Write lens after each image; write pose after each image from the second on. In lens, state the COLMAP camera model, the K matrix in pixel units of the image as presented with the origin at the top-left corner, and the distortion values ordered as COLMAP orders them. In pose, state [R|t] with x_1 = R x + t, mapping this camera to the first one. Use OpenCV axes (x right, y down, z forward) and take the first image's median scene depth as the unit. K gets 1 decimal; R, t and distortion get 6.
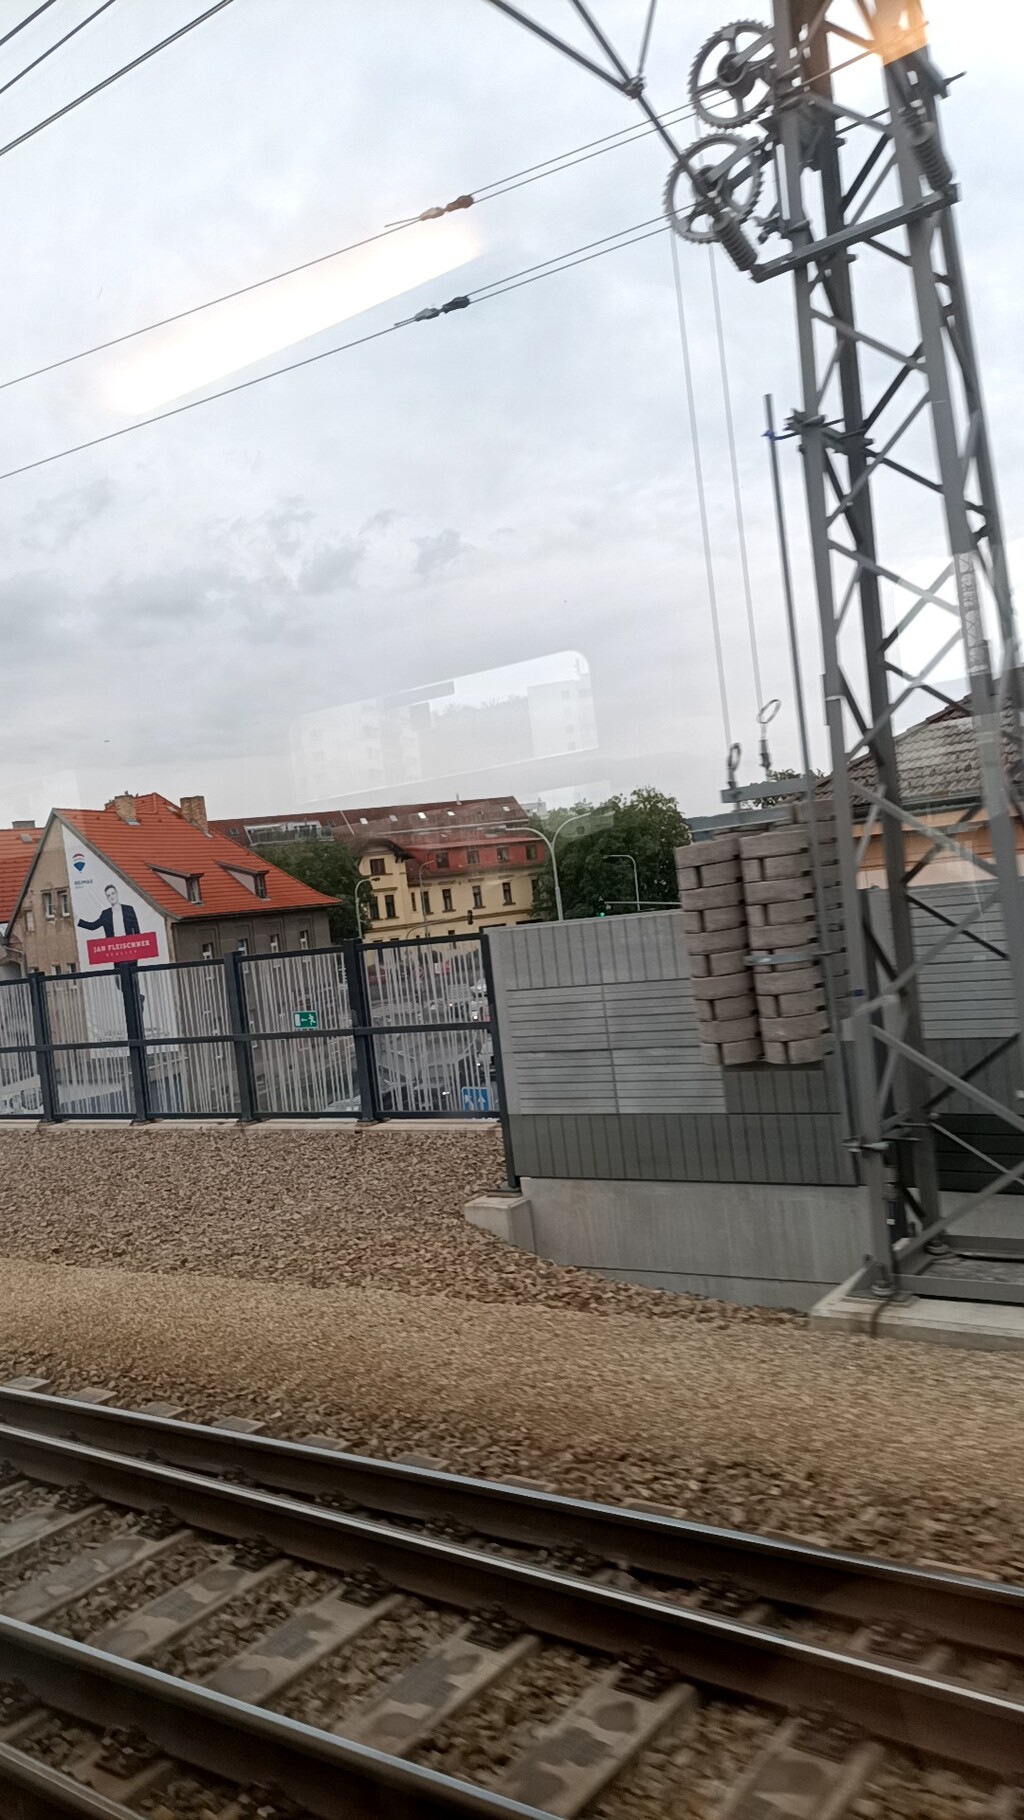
lens RADIAL K [[1418.2, 0, 534.5], [0, 1418.2, 915.4], [0, 0, 1]] dist [0.069176, -0.032702]
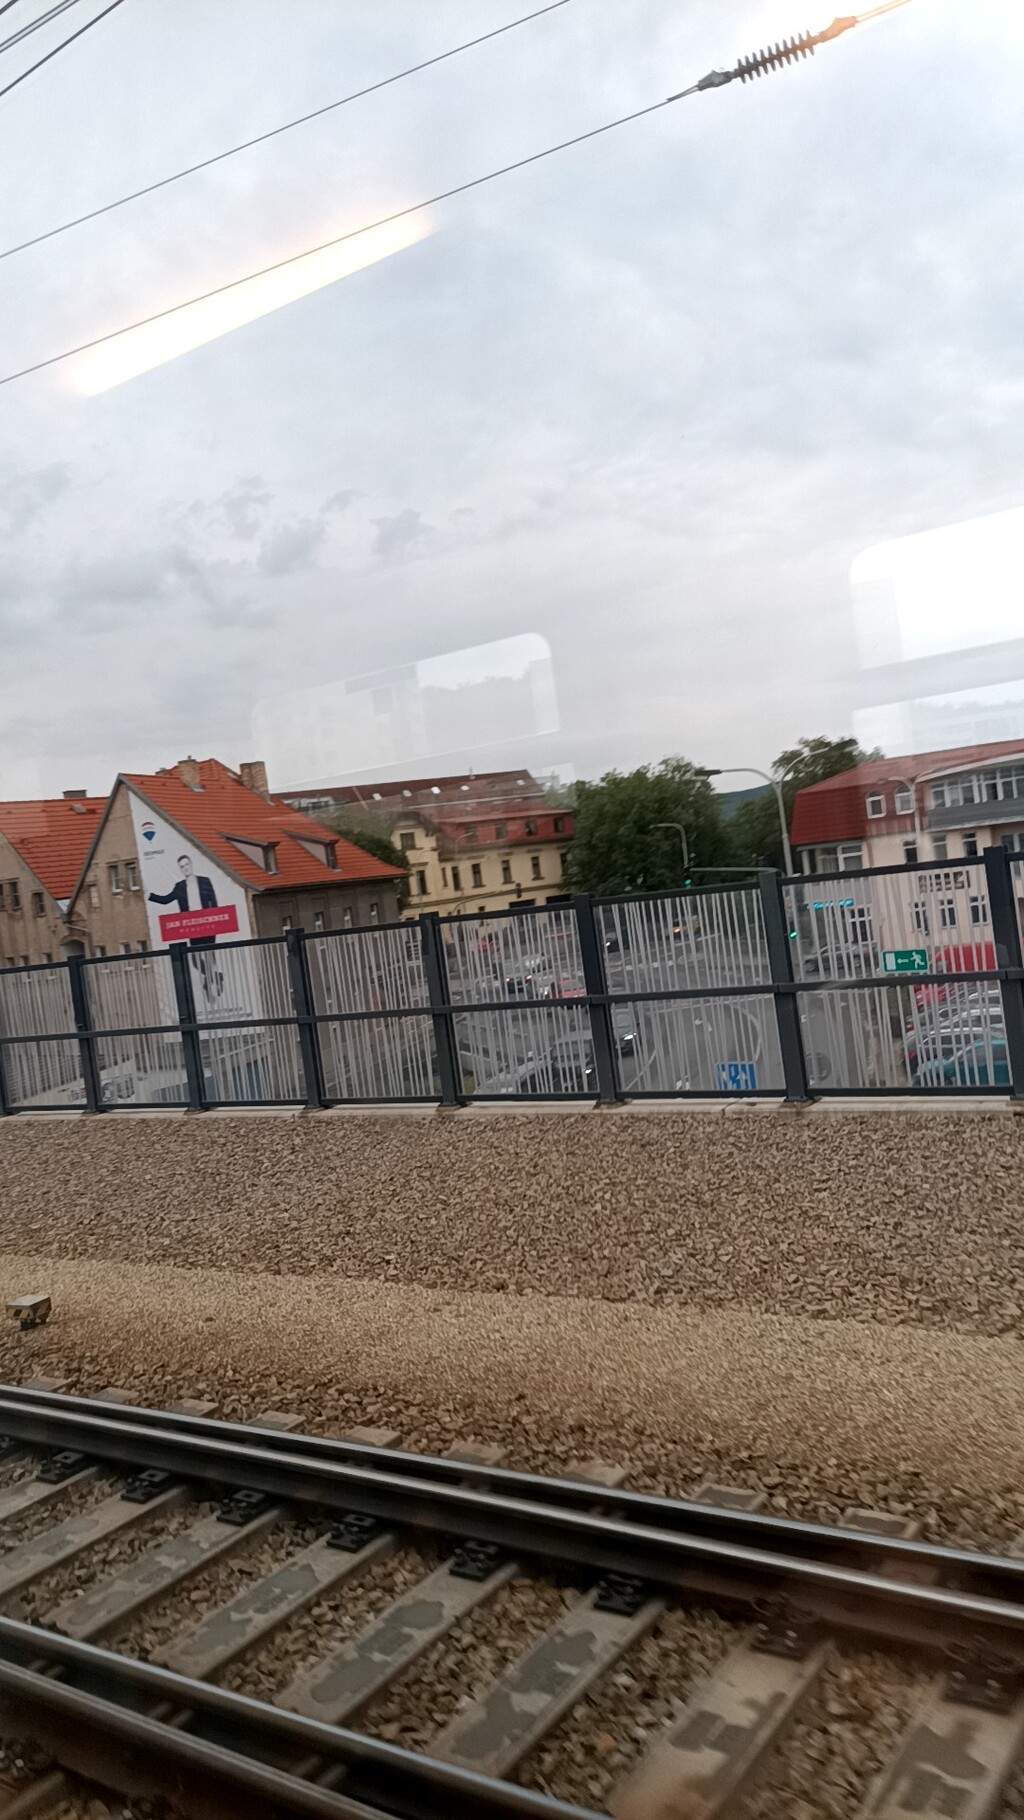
lens RADIAL K [[1418.2, 0, 528.8], [0, 1418.2, 908.5], [0, 0, 1]] dist [0.069176, -0.032702]
pose [[0.999685, -0.014632, 0.020394, -0.081467], [0.014458, 0.999858, 0.008649, 0.007471], [-0.020518, -0.008351, 0.999755, 0.059547]]
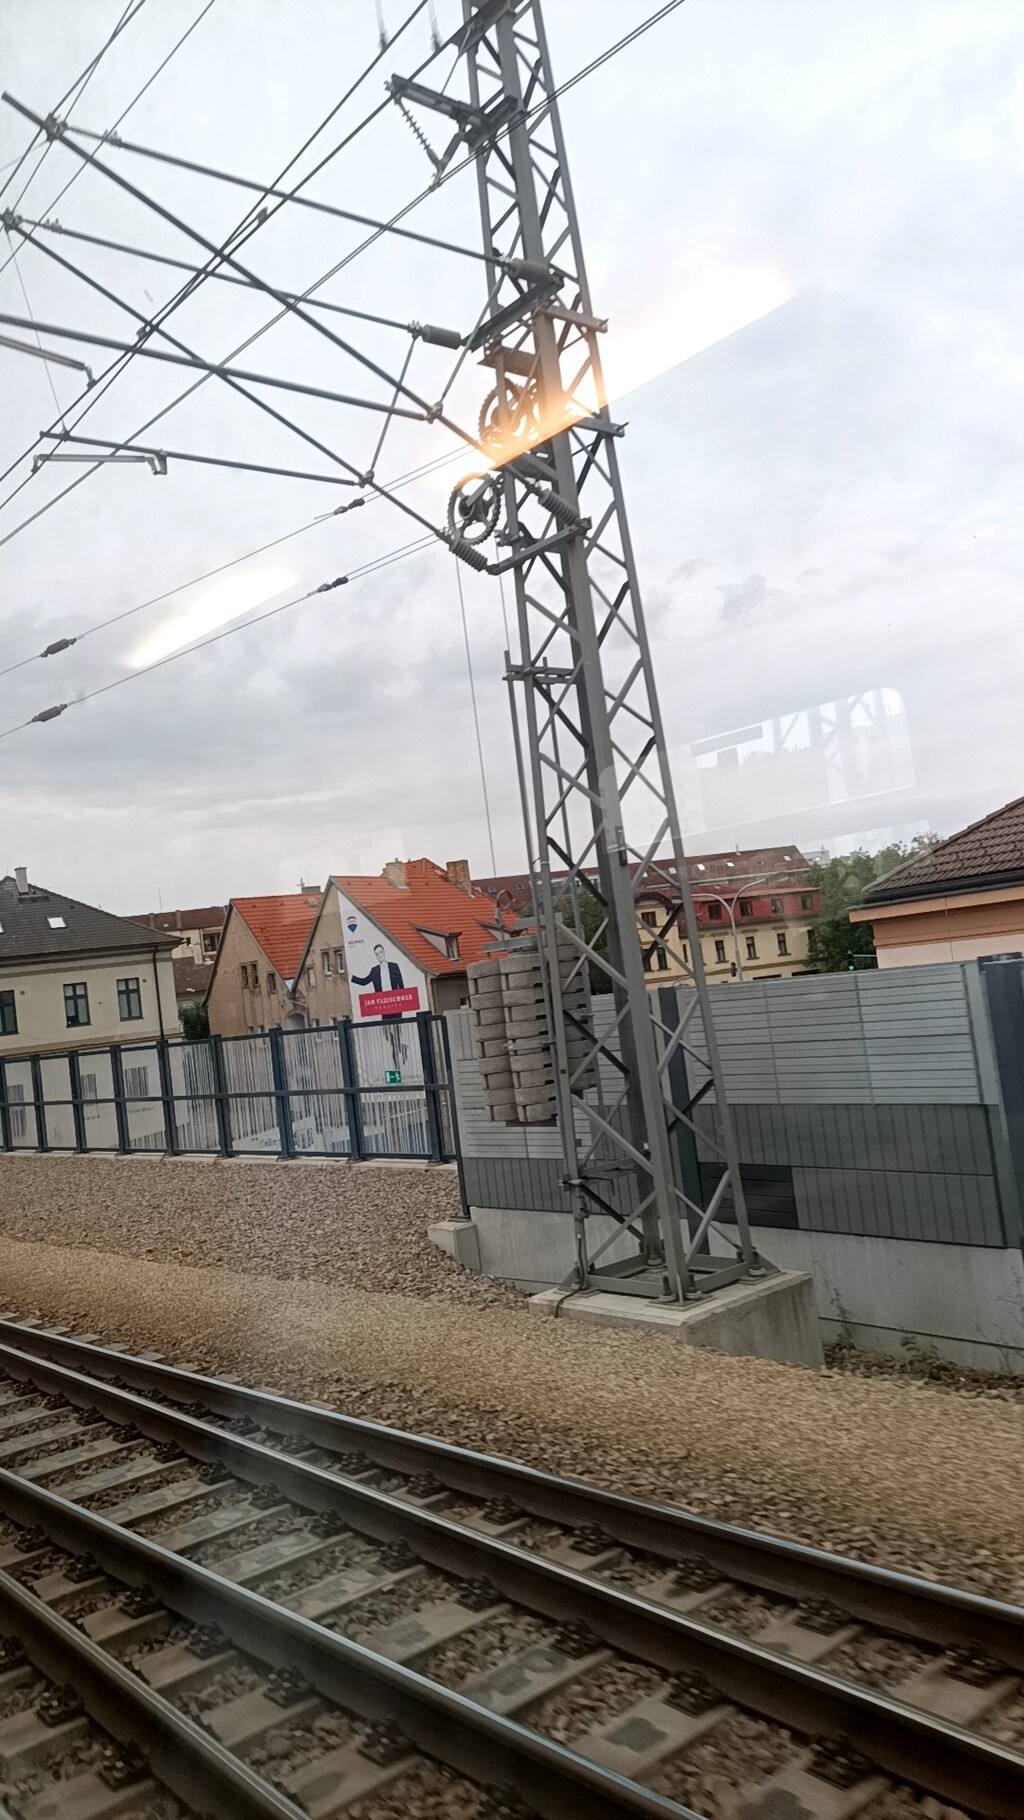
lens RADIAL K [[1418.2, 0, 511.4], [0, 1418.2, 920.9], [0, 0, 1]] dist [0.069176, -0.032702]
pose [[0.973071, -0.013262, -0.230125, 0.048051], [0.006461, 0.999521, -0.030282, -0.005010], [0.230416, 0.027979, 0.972690, -0.036137]]
